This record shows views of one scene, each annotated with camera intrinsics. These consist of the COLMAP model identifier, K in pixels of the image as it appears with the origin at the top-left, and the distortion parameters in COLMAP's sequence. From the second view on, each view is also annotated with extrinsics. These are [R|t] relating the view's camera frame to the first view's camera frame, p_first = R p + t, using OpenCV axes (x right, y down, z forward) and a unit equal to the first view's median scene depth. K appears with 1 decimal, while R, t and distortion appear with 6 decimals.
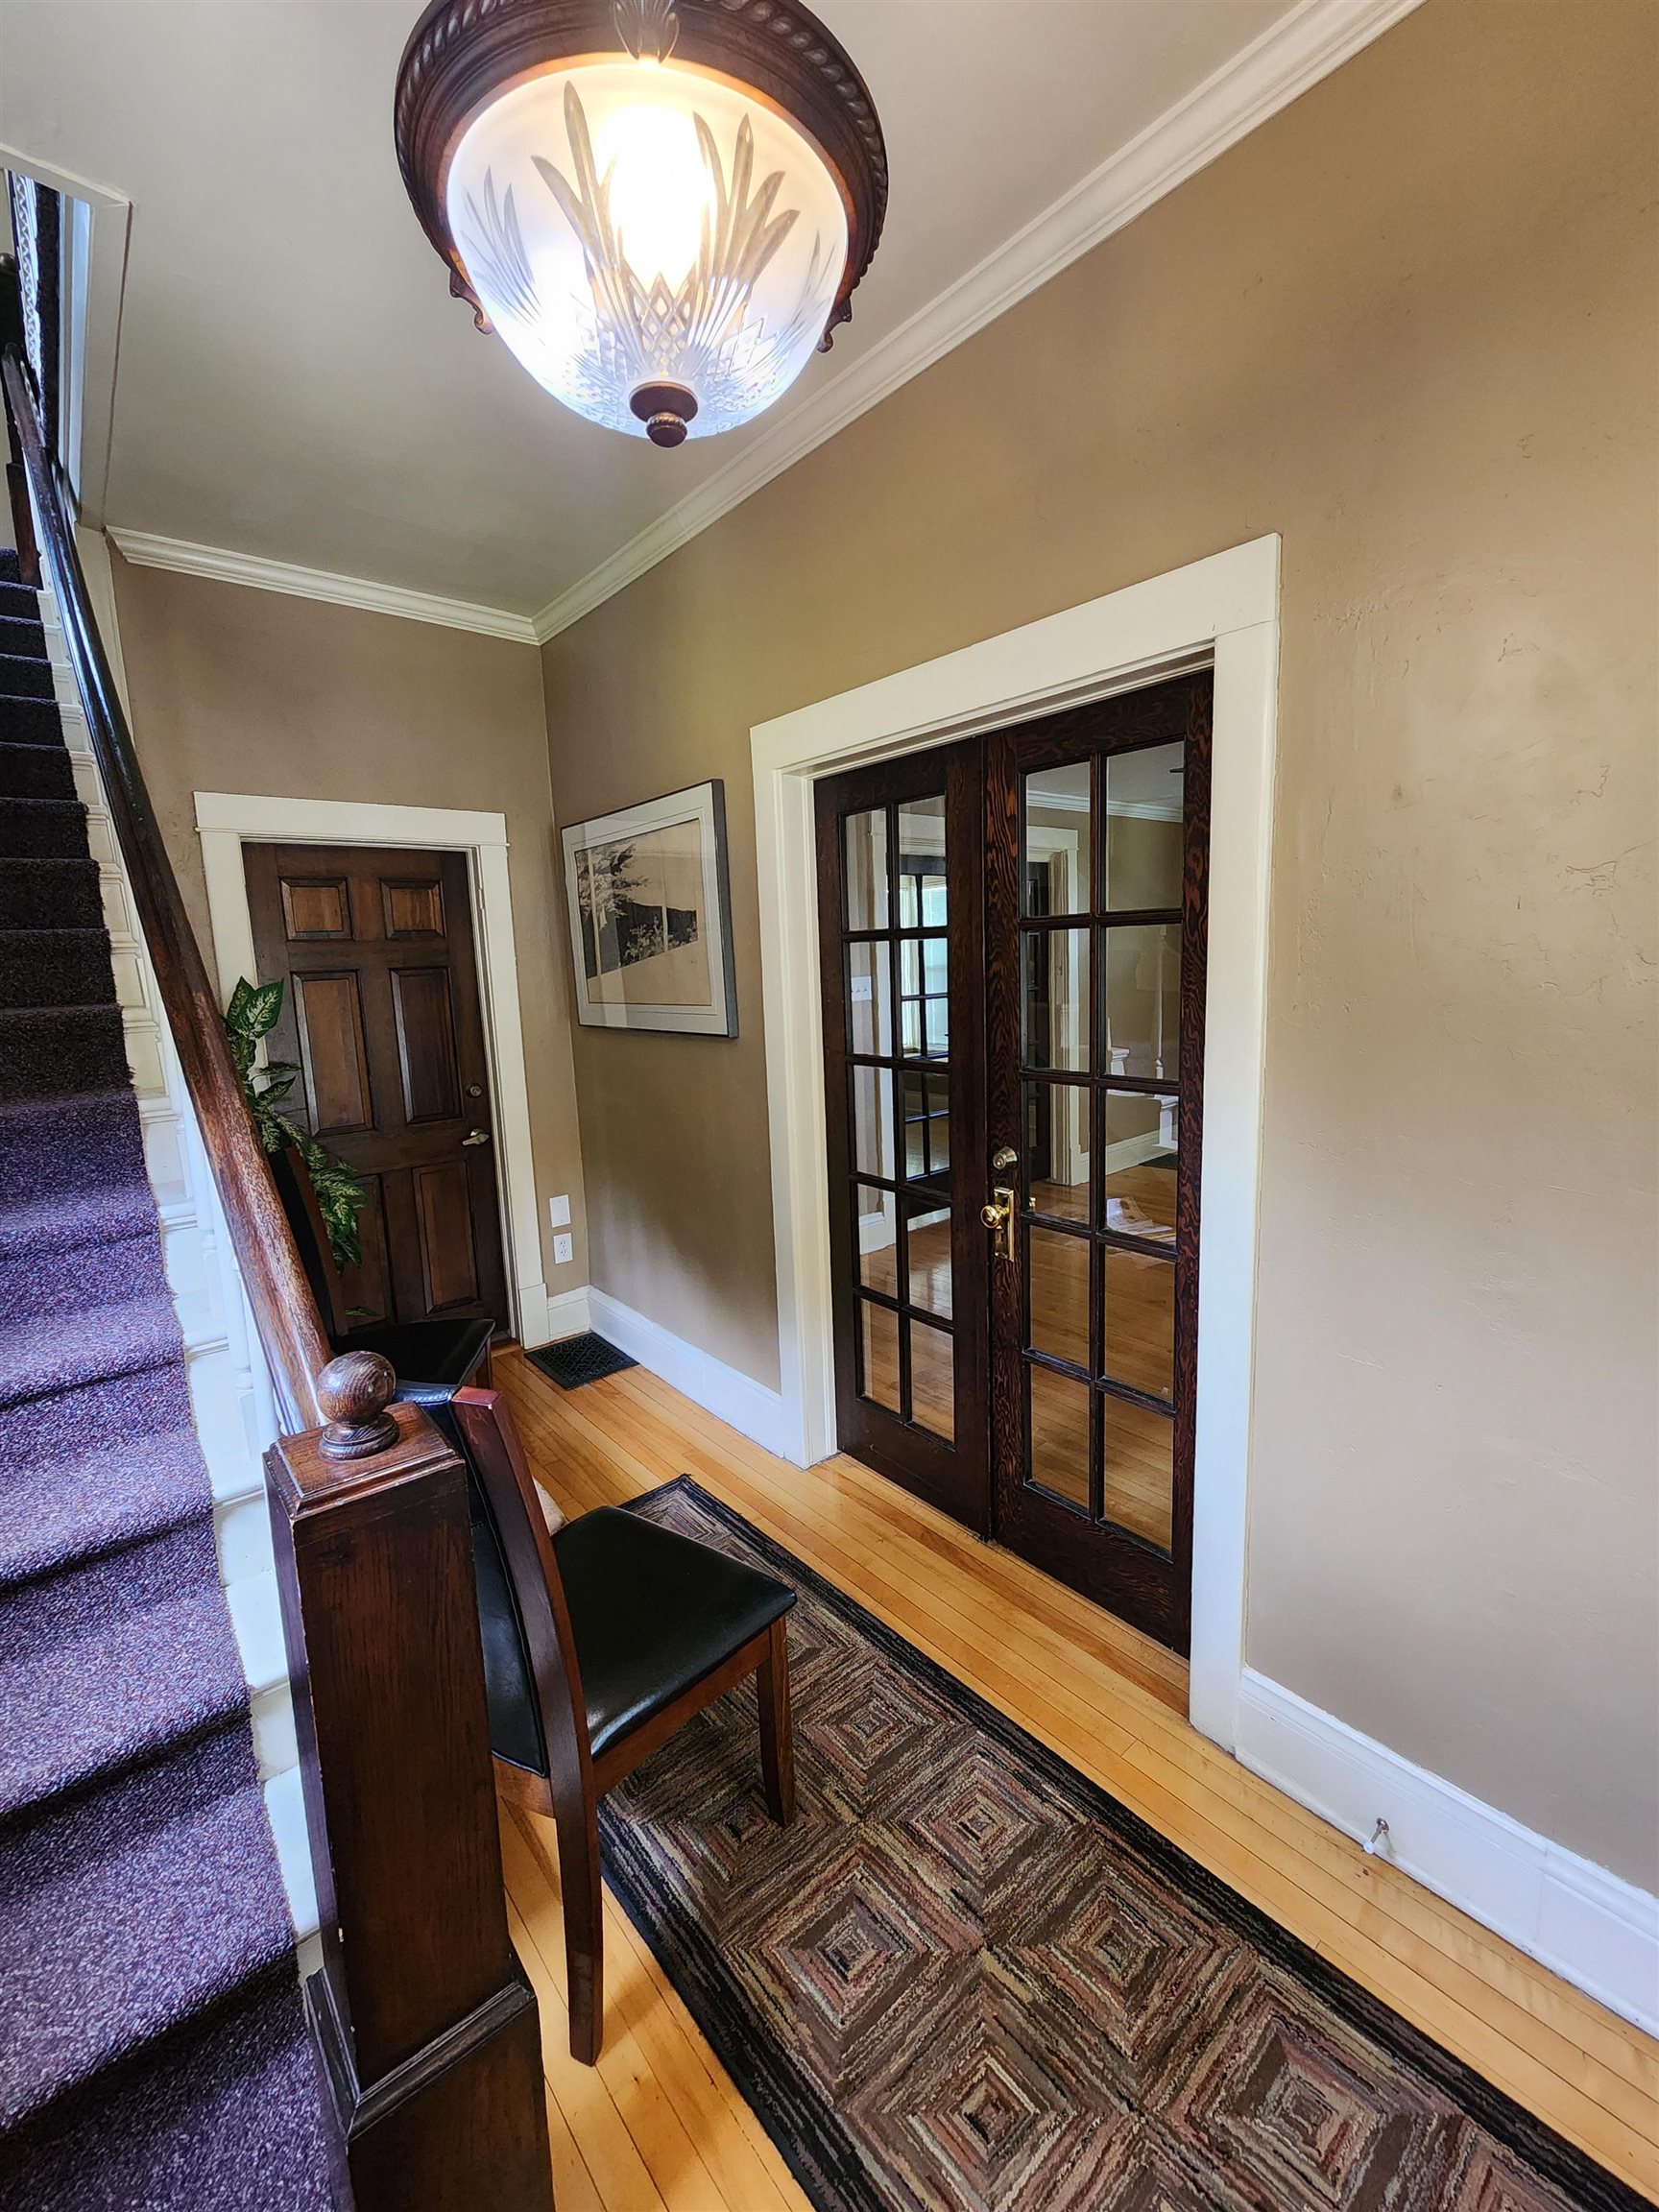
lens RADIAL K [[913.2, 0, 831.7], [0, 913.2, 1098.2], [0, 0, 1]] dist [-0.003668, 0.000313]
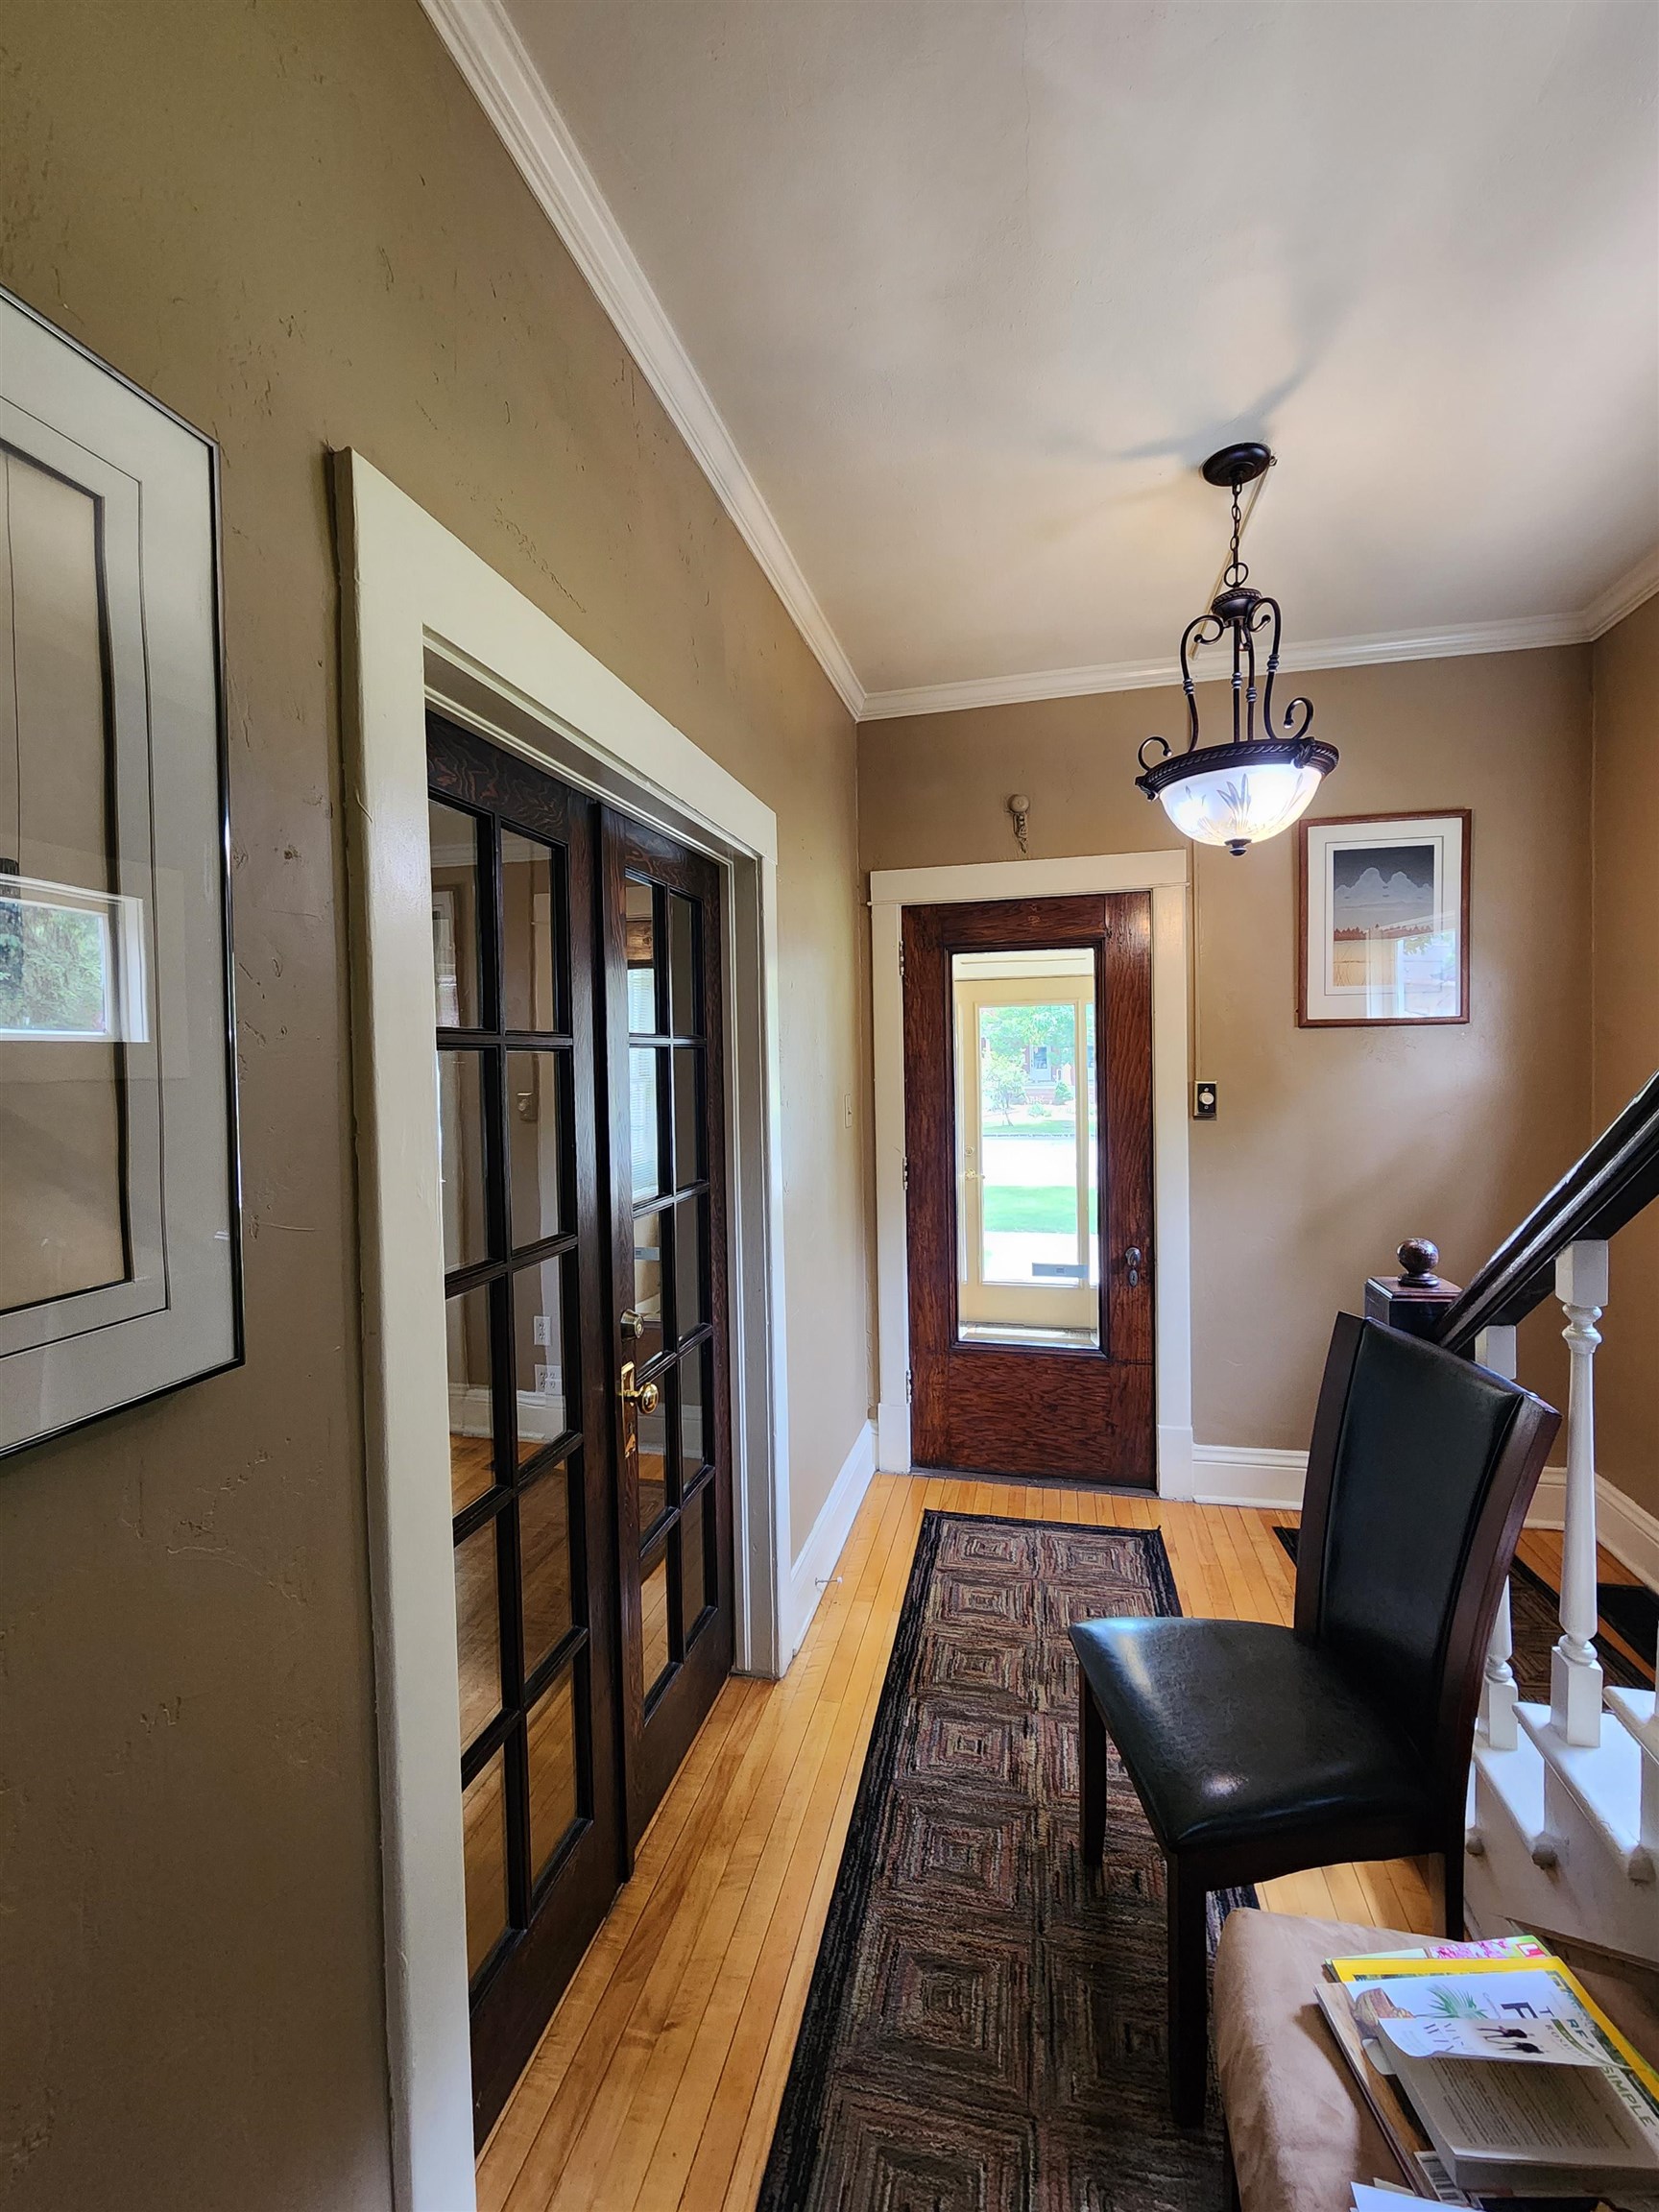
lens RADIAL K [[913.2, 0, 831.3], [0, 913.2, 1092.0], [0, 0, 1]] dist [-0.003668, 0.000313]
pose [[-0.595767, 0.014167, 0.803033, -0.742471], [0.158832, 0.982176, 0.100509, -0.248559], [-0.787296, 0.187427, -0.587398, 1.698758]]
